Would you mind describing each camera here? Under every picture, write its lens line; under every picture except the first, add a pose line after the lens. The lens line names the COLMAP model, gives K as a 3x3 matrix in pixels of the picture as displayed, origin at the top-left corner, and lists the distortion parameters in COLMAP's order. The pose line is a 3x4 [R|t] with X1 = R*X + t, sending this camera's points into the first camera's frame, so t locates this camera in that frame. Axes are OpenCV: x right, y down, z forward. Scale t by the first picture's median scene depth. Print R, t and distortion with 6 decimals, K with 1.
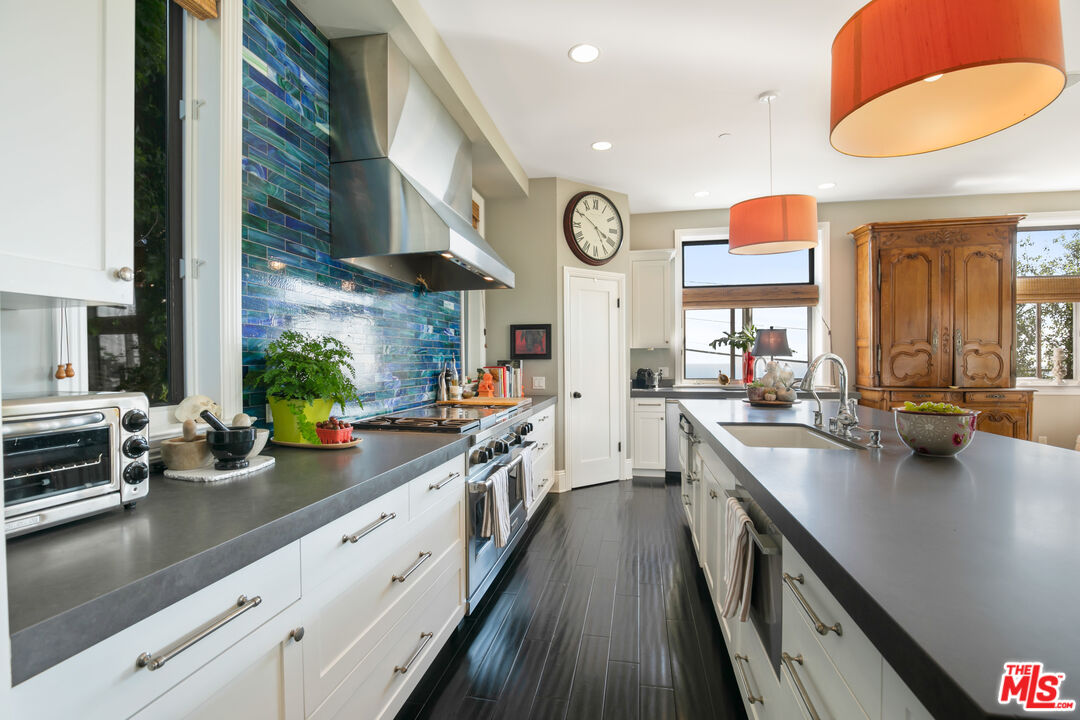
lens RADIAL K [[500.7, 0, 540.0], [0, 500.7, 360.0], [0, 0, 1]] dist [-0.001222, -0.000281]
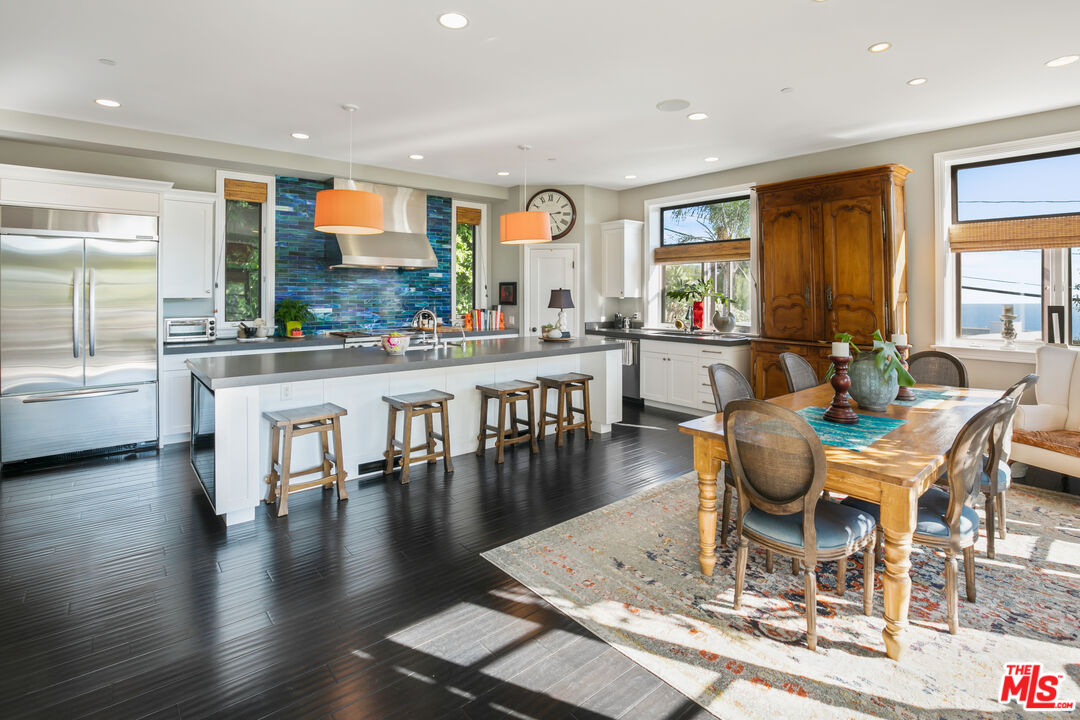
lens RADIAL K [[519.2, 0, 539.5], [0, 519.2, 293.1], [0, 0, 1]] dist [0.000132, -0.000006]
pose [[0.769423, 0.009145, -0.638674, 1.065156], [-0.007616, 0.999958, 0.005143, -0.045717], [0.638694, 0.000907, 0.769460, -0.170093]]
